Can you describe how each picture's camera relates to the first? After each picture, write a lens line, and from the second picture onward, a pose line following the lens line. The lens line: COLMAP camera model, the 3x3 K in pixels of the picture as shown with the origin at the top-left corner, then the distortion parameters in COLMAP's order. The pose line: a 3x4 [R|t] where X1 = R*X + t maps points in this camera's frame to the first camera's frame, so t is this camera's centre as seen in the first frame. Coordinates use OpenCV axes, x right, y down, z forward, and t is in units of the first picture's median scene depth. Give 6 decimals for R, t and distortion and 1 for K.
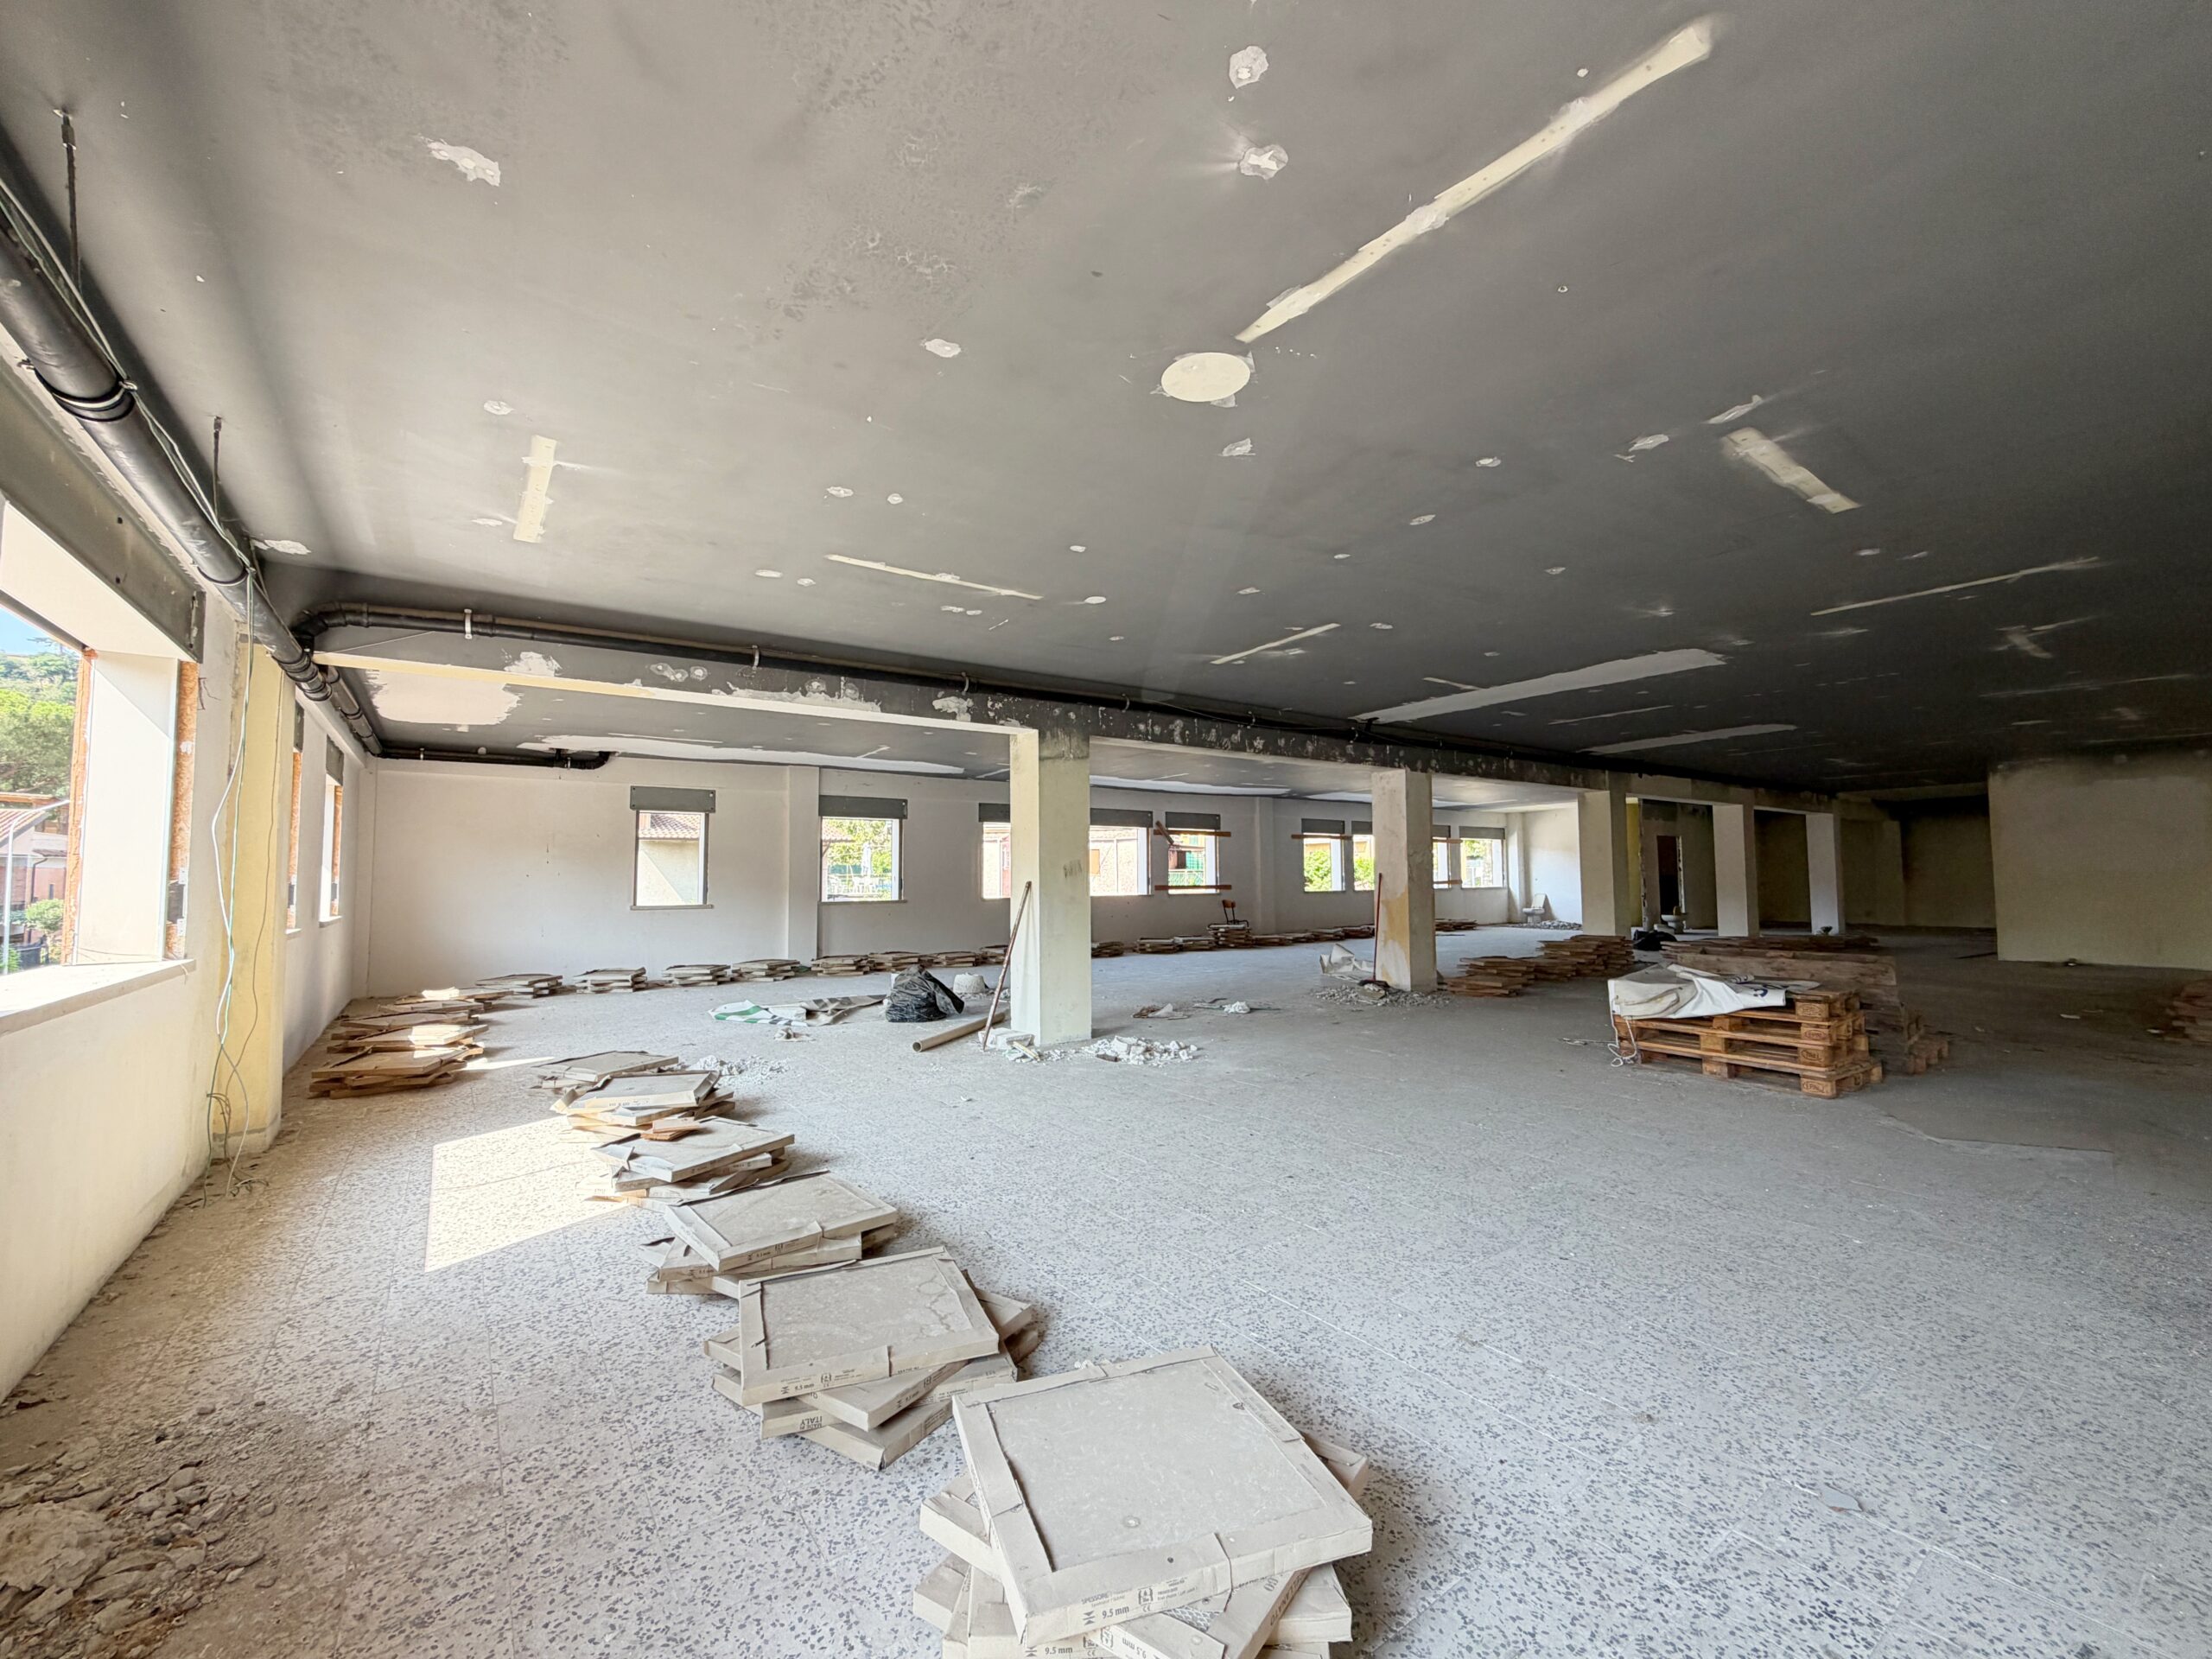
lens RADIAL K [[895.1, 0, 1096.1], [0, 895.1, 828.7], [0, 0, 1]] dist [-0.000400, 0.000410]
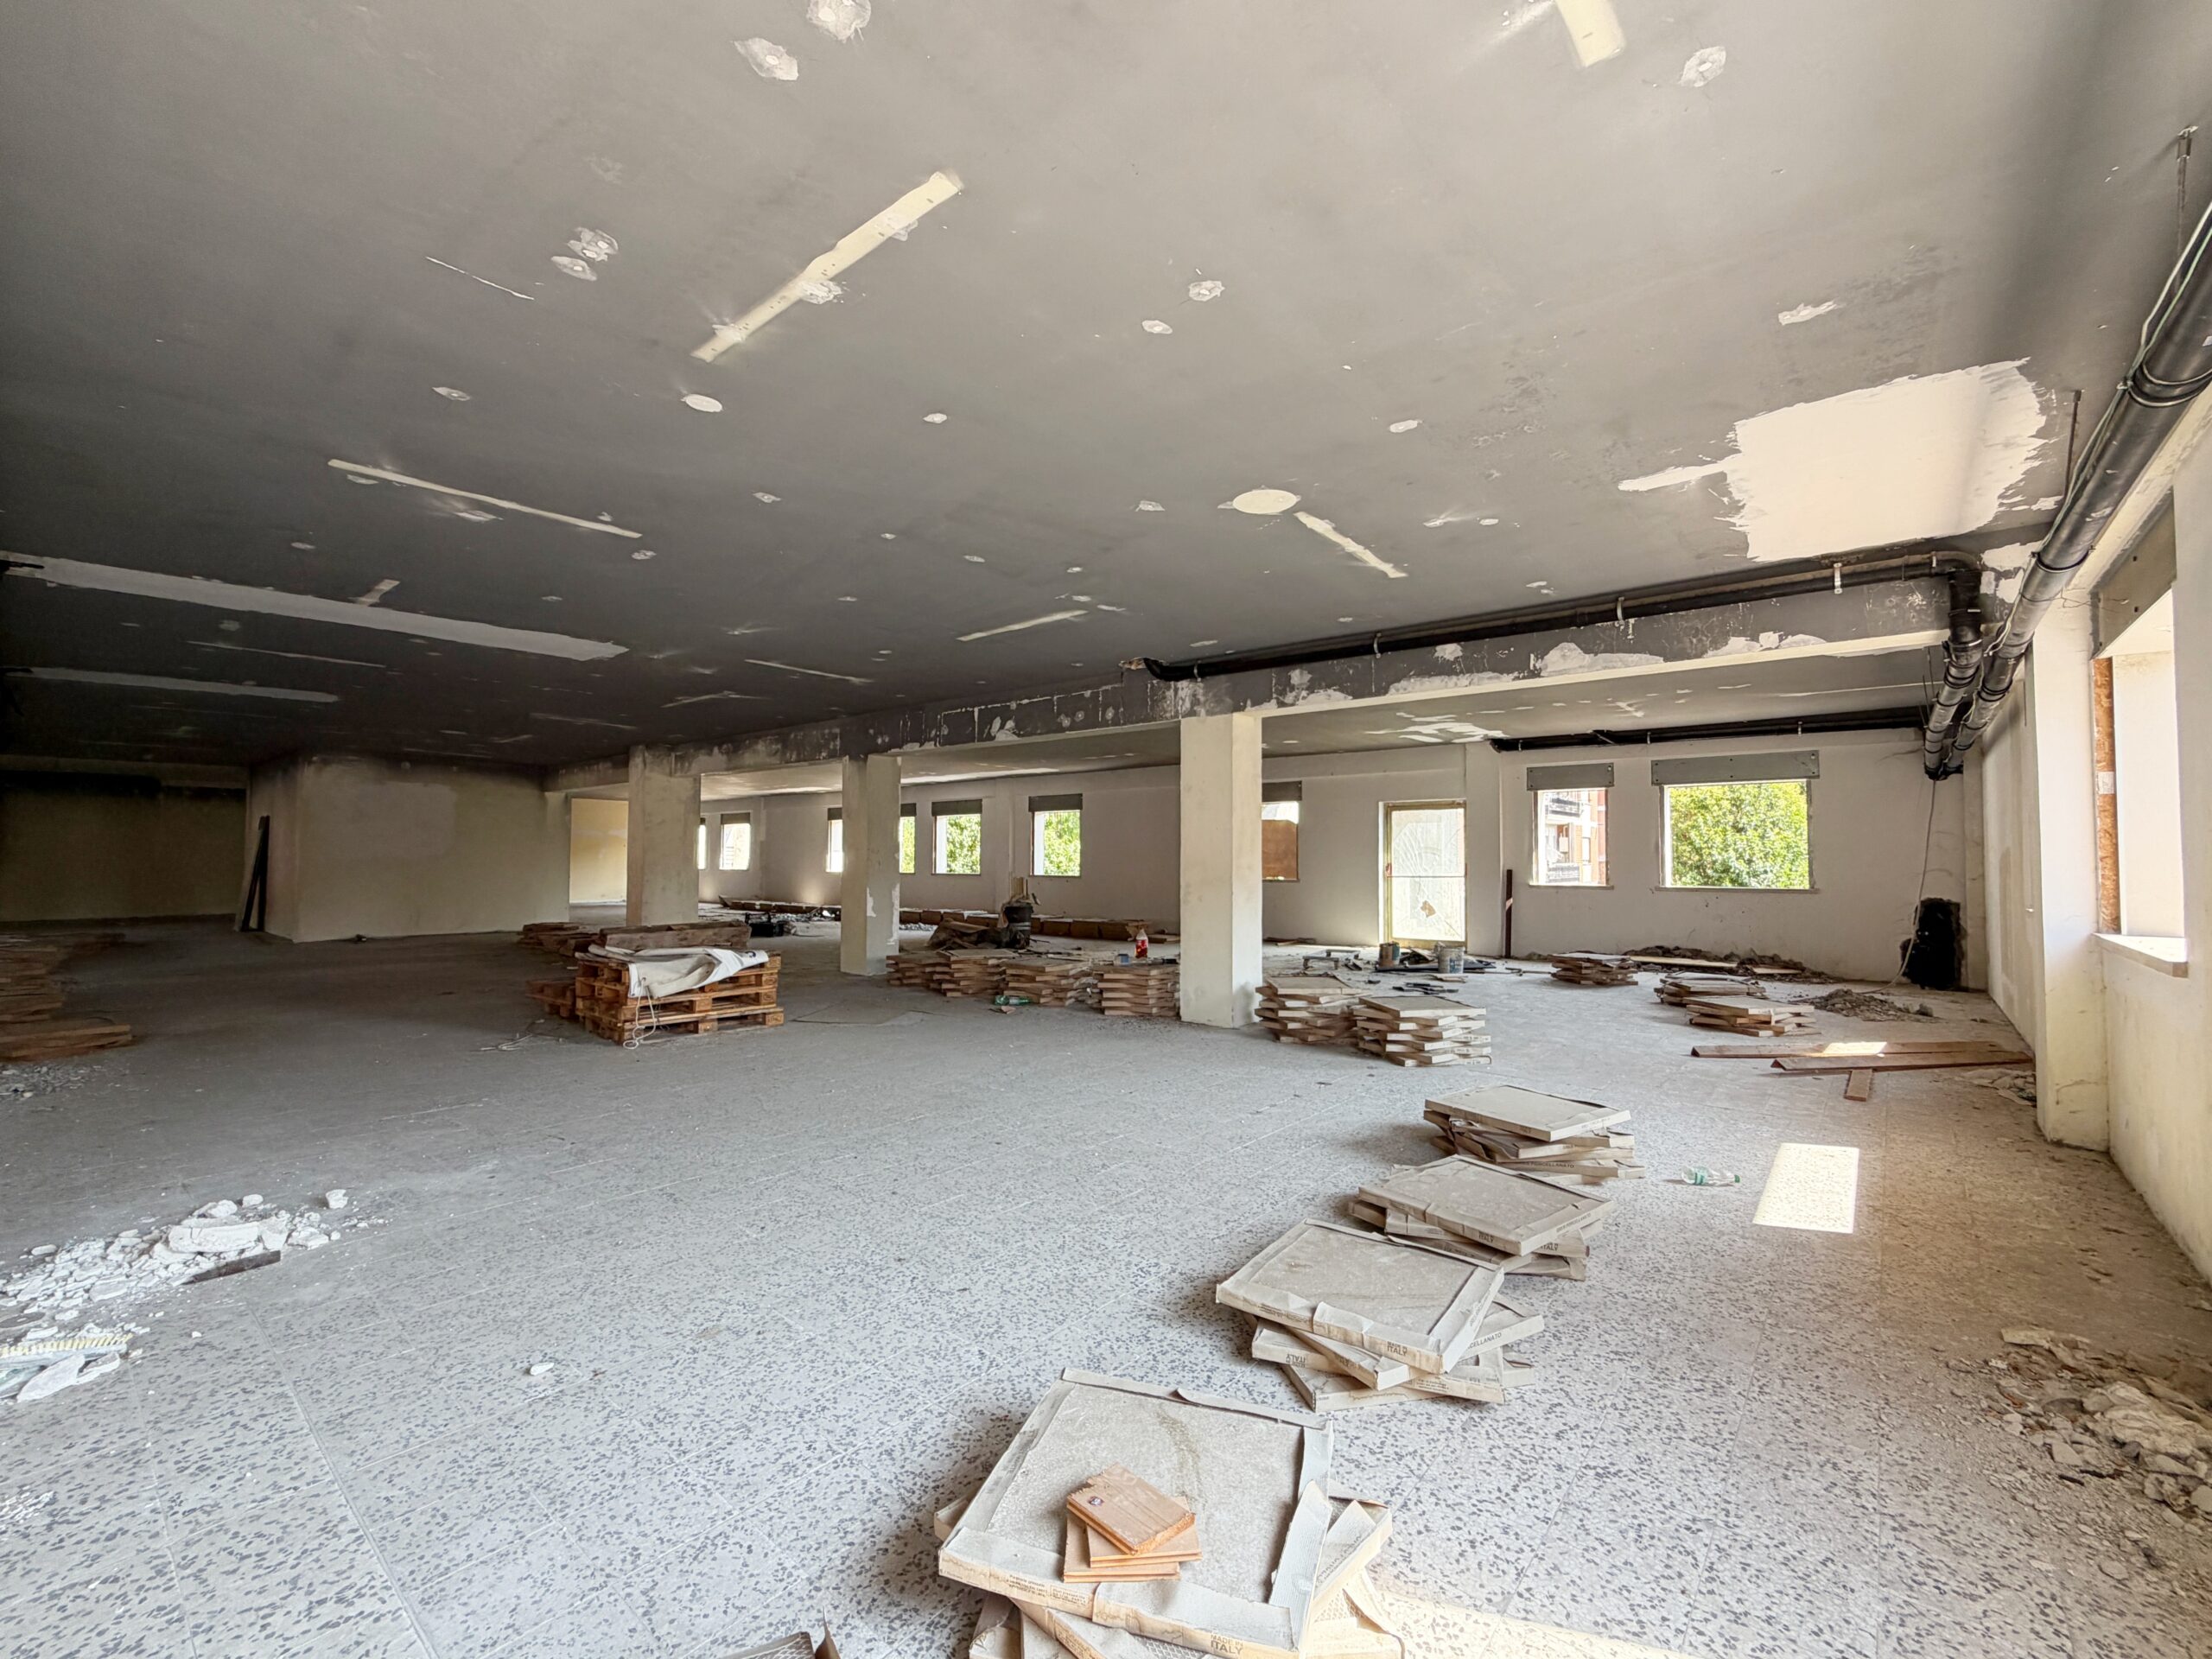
lens RADIAL K [[928.8, 0, 1102.8], [0, 928.8, 828.7], [0, 0, 1]] dist [0.000255, 0.000105]
pose [[-0.243754, 0.038031, 0.969091, -0.436497], [-0.054057, 0.997145, -0.052729, 0.033339], [-0.968329, -0.065240, -0.241002, 0.570413]]
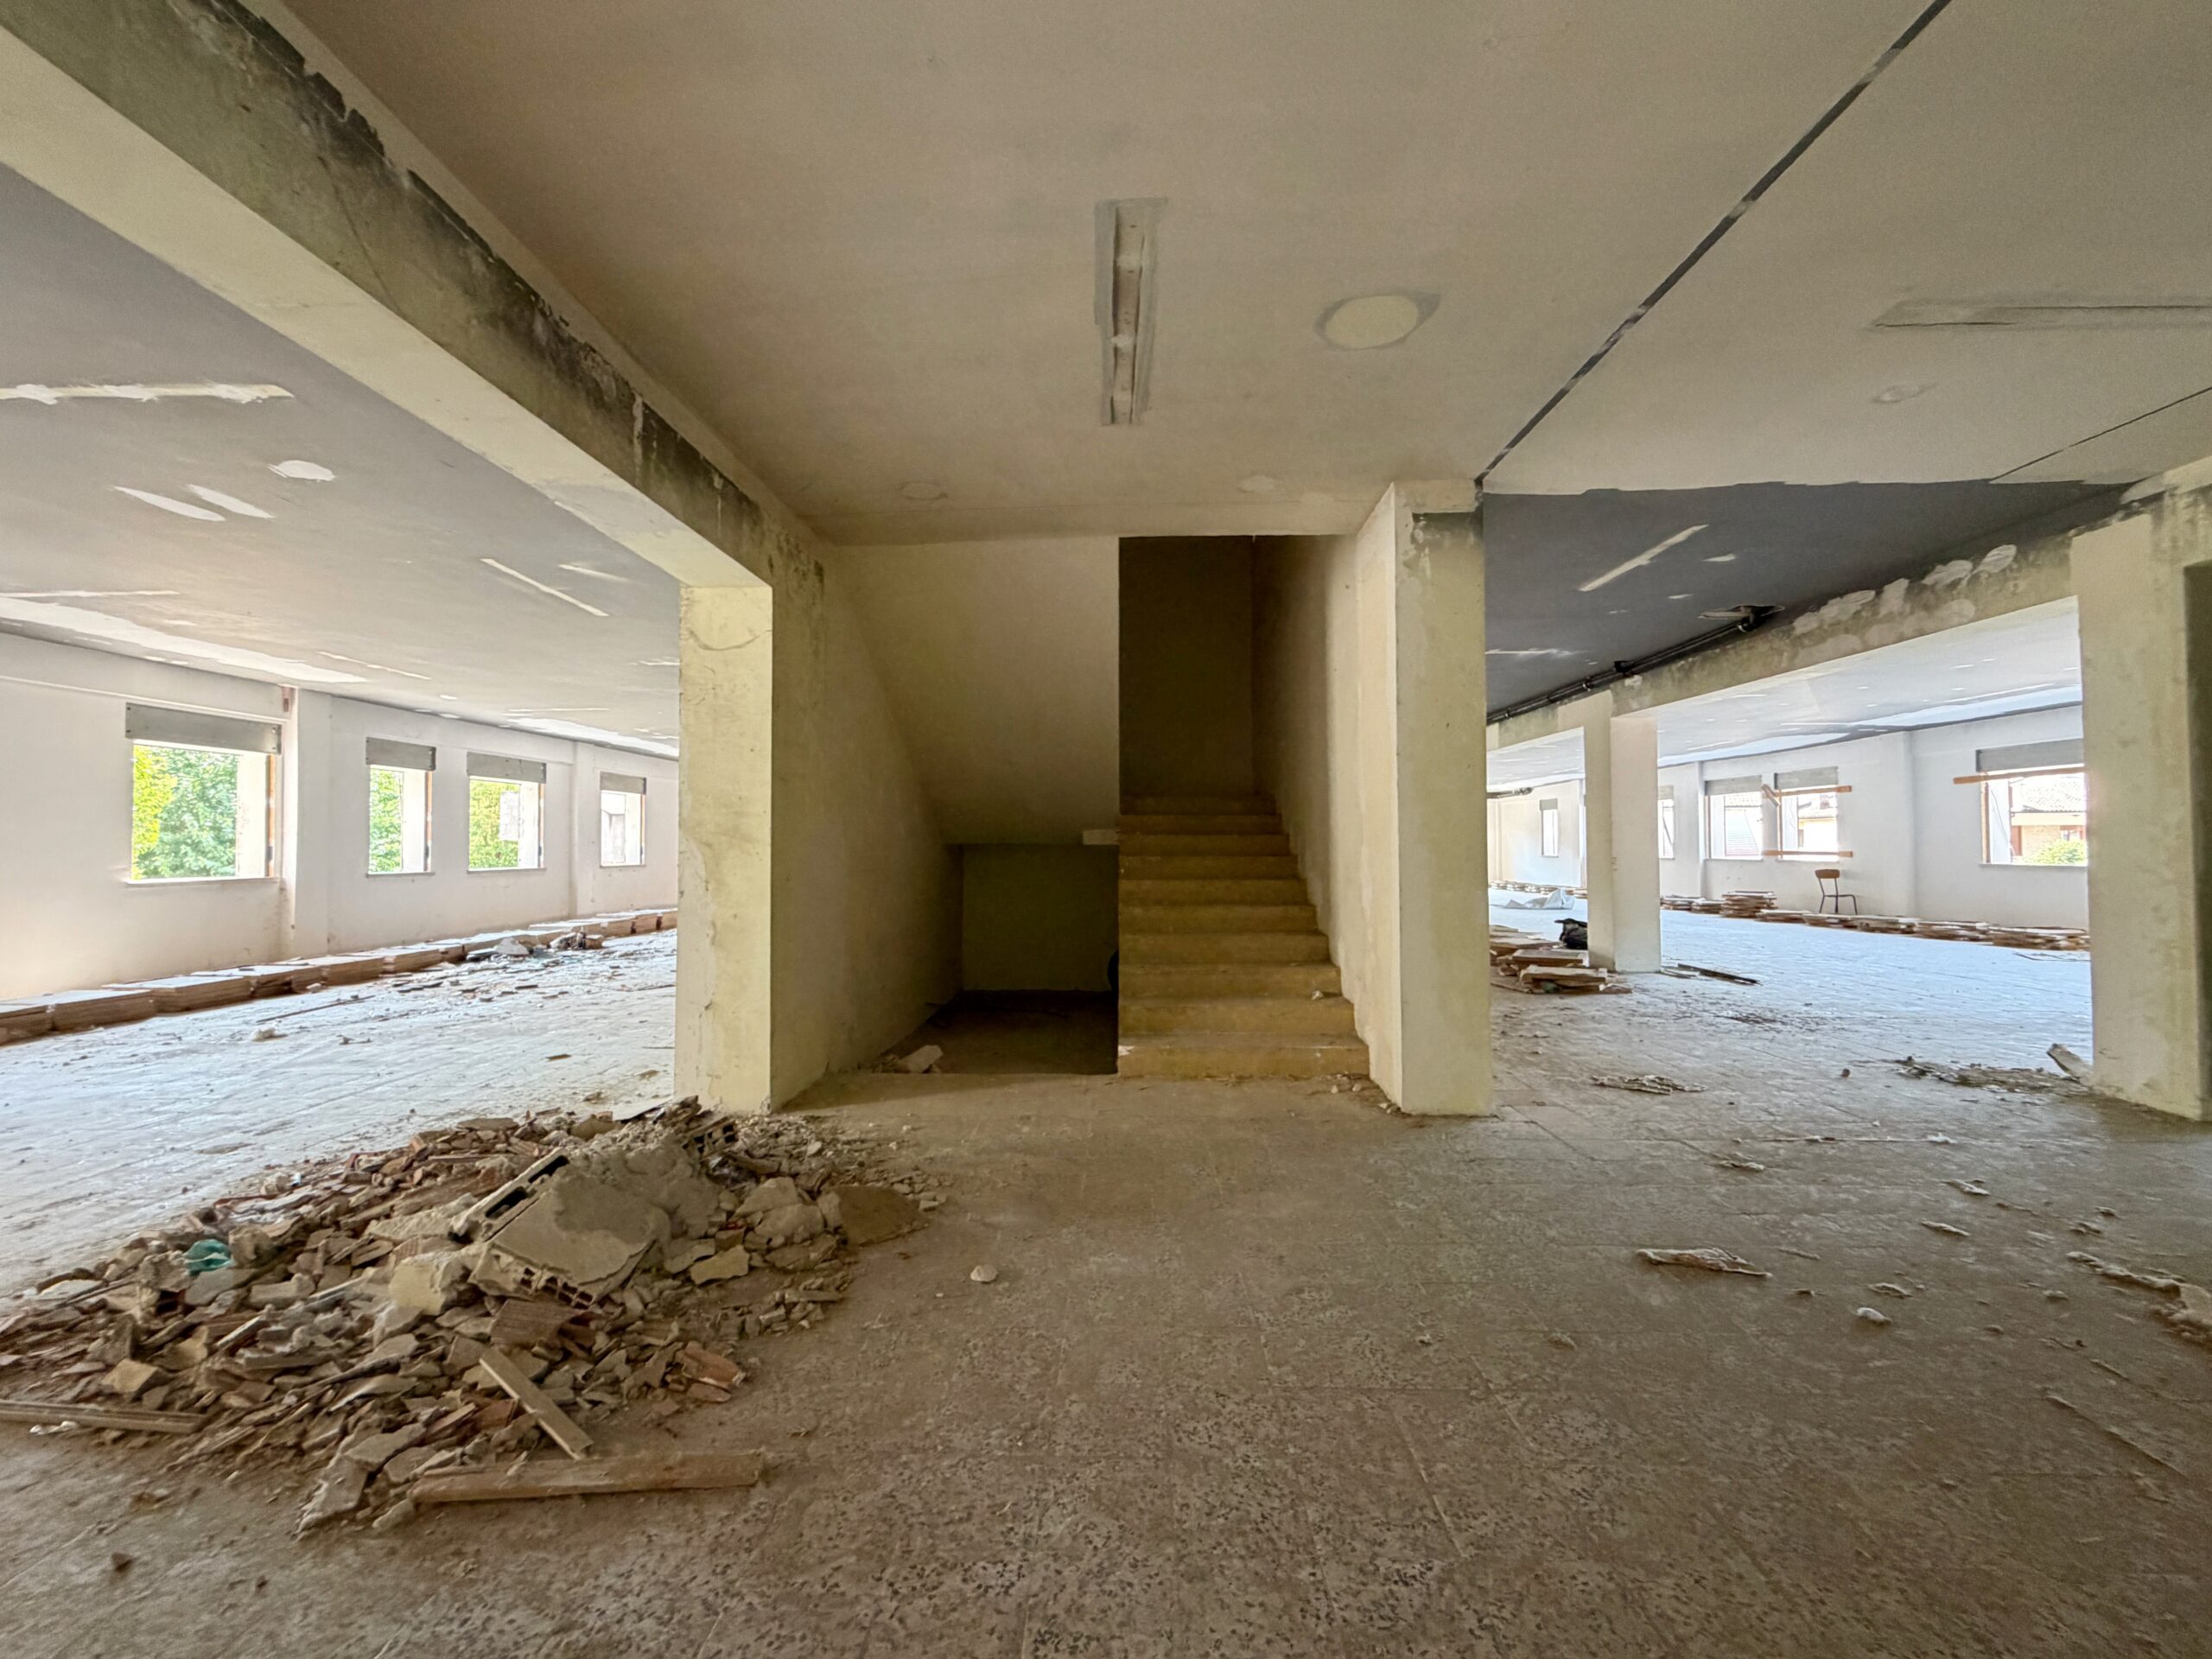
lens RADIAL K [[895.1, 0, 1102.7], [0, 895.1, 823.4], [0, 0, 1]] dist [0.001390, 0.000314]
pose [[-0.600872, -0.012984, -0.799240, 2.649541], [0.051909, 0.997124, -0.055225, 0.103895], [0.797658, -0.074671, -0.598470, 2.091403]]
